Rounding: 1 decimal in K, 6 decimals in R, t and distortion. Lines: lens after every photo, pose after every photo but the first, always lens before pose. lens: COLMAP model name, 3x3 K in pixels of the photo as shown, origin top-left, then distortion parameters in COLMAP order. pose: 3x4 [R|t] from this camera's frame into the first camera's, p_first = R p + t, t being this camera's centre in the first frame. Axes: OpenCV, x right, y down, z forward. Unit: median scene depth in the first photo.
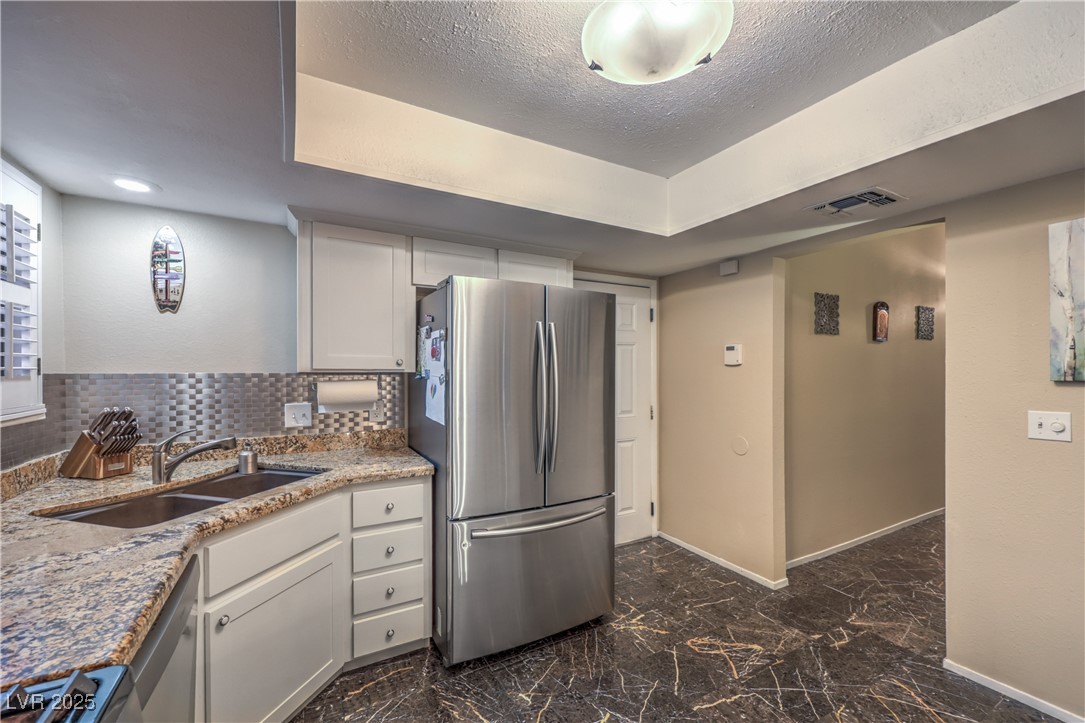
lens RADIAL K [[440.2, 0, 543.1], [0, 440.2, 376.1], [0, 0, 1]] dist [0.000035, -0.000004]
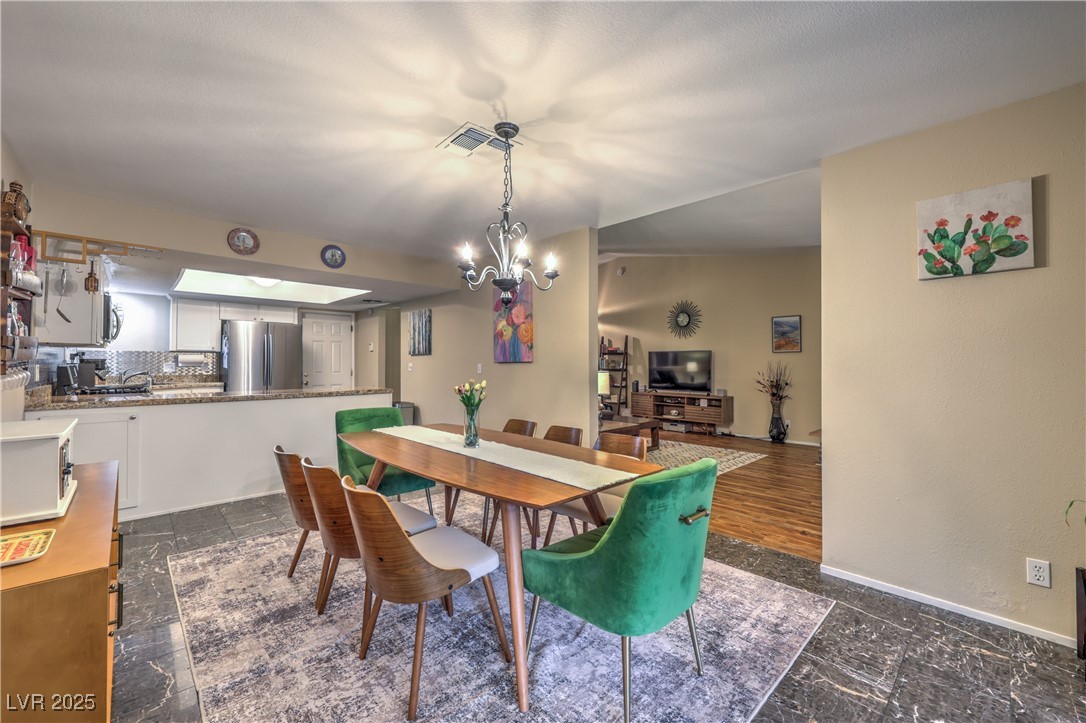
lens RADIAL K [[439.6, 0, 543.0], [0, 439.6, 361.5], [0, 0, 1]] dist [-0.000731, -0.000072]
pose [[0.971179, 0.006440, 0.238266, 1.010535], [-0.003079, 0.999890, -0.014475, 0.087405], [-0.238333, 0.013324, 0.971092, -2.134051]]
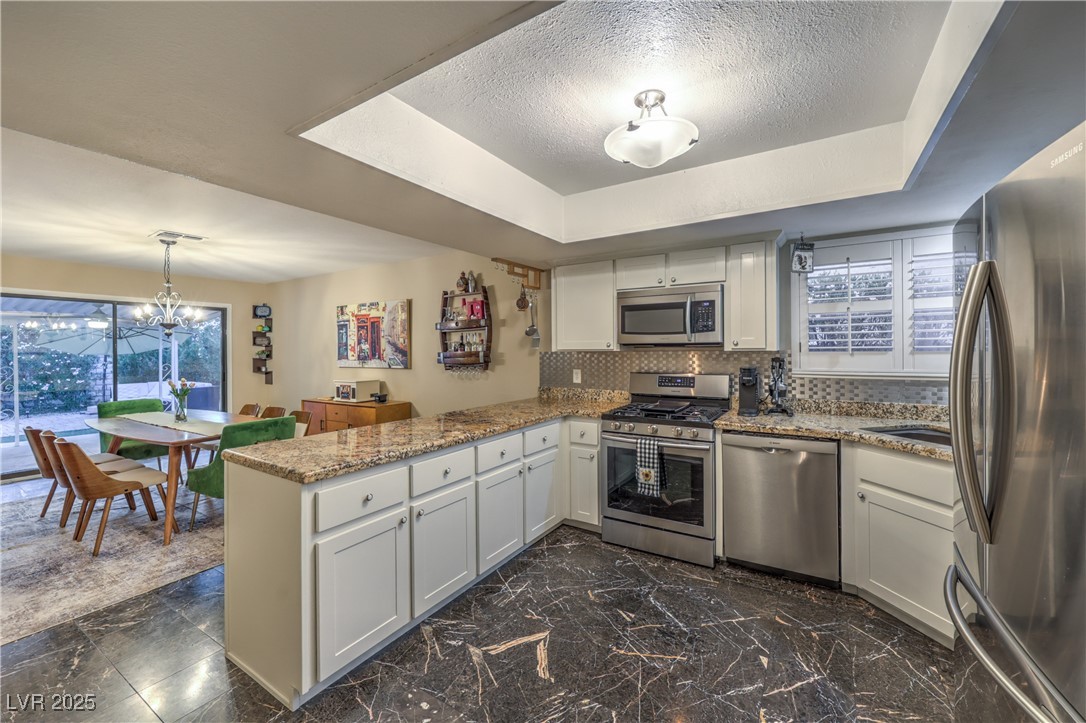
lens RADIAL K [[434.8, 0, 544.1], [0, 434.8, 348.8], [0, 0, 1]] dist [0.000460, 0.000002]
pose [[-0.881415, 0.007747, -0.472280, 0.637592], [0.002916, 0.999936, 0.010960, -0.017935], [0.472334, 0.008283, -0.881380, 1.142557]]
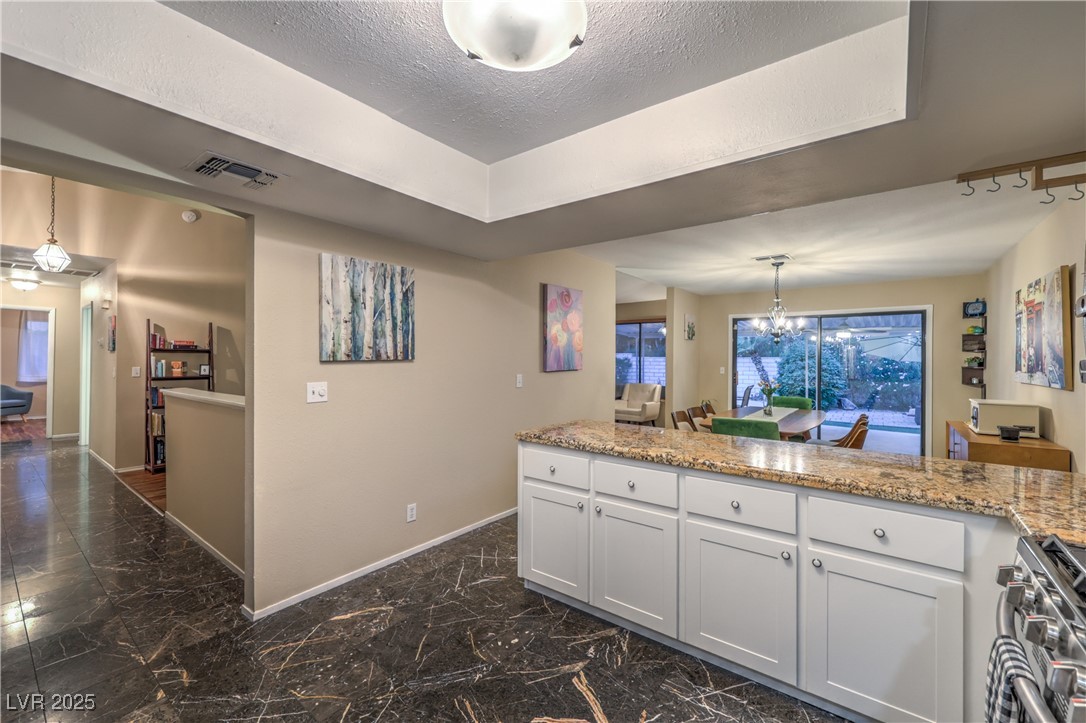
lens RADIAL K [[441.3, 0, 547.4], [0, 441.3, 356.6], [0, 0, 1]] dist [-0.000977, -0.000064]
pose [[-0.392424, 0.003174, 0.919779, -0.377701], [0.006476, 0.999979, -0.000688, 0.001831], [-0.919762, 0.005687, -0.392436, 0.708028]]
